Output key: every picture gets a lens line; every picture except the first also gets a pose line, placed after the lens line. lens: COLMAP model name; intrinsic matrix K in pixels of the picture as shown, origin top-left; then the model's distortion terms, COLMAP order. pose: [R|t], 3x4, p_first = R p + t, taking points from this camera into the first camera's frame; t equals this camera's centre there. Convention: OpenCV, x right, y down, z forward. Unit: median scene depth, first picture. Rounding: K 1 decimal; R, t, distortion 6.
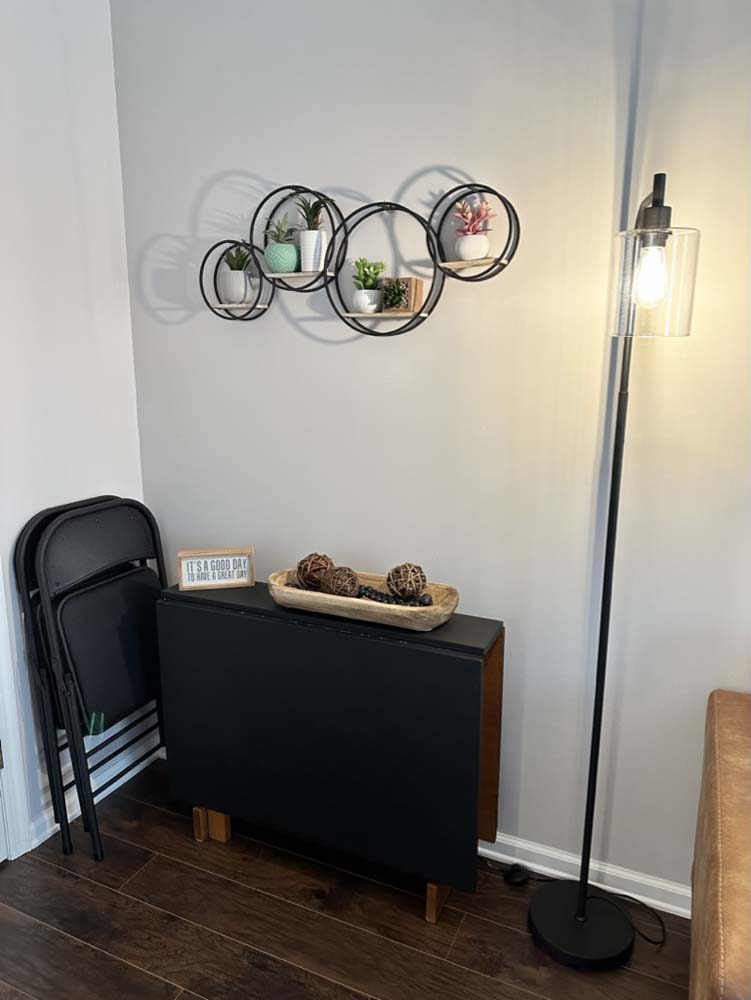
lens RADIAL K [[696.7, 0, 380.3], [0, 696.7, 509.1], [0, 0, 1]] dist [0.115619, -0.153403]
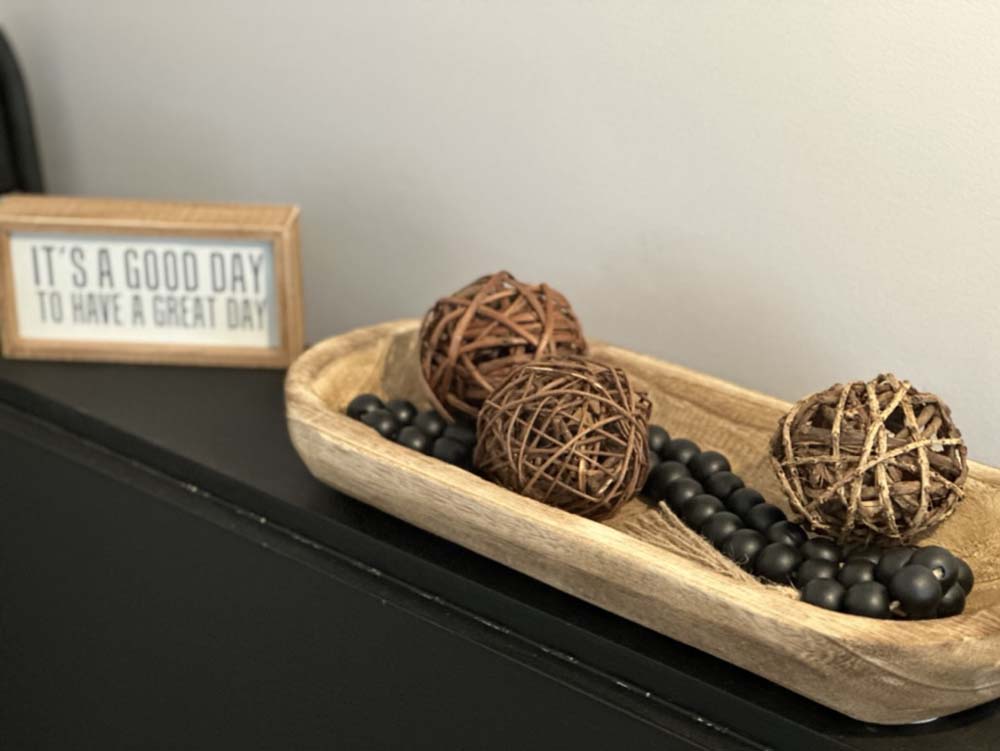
lens RADIAL K [[2236.3, 0, 500.0], [0, 2236.3, 375.5], [0, 0, 1]] dist [0.018481, 0.486856]
pose [[0.952796, 0.113708, -0.281514, 0.114509], [-0.058500, 0.978601, 0.197276, -0.047530], [0.297922, -0.171495, 0.939059, 0.318231]]
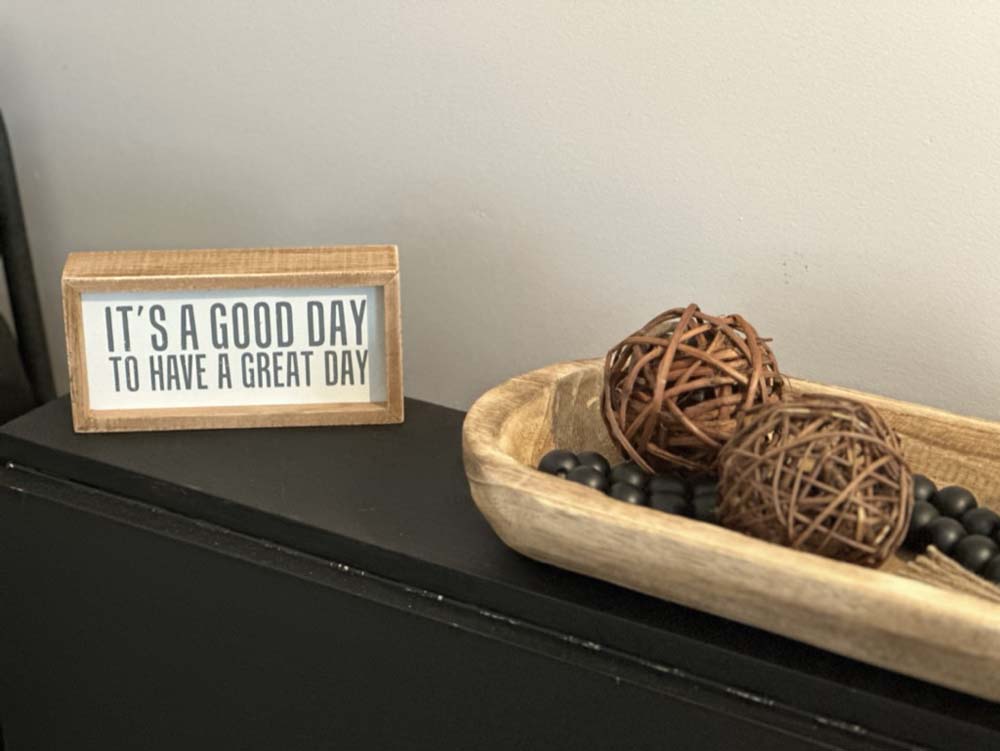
lens RADIAL K [[2241.9, 0, 500.0], [0, 2241.9, 375.5], [0, 0, 1]] dist [-0.241876, 4.830833]
pose [[0.989235, 0.048273, -0.138148, -0.057398], [-0.022049, 0.982415, 0.185402, -0.038486], [0.144668, -0.180360, 0.972904, 0.349228]]
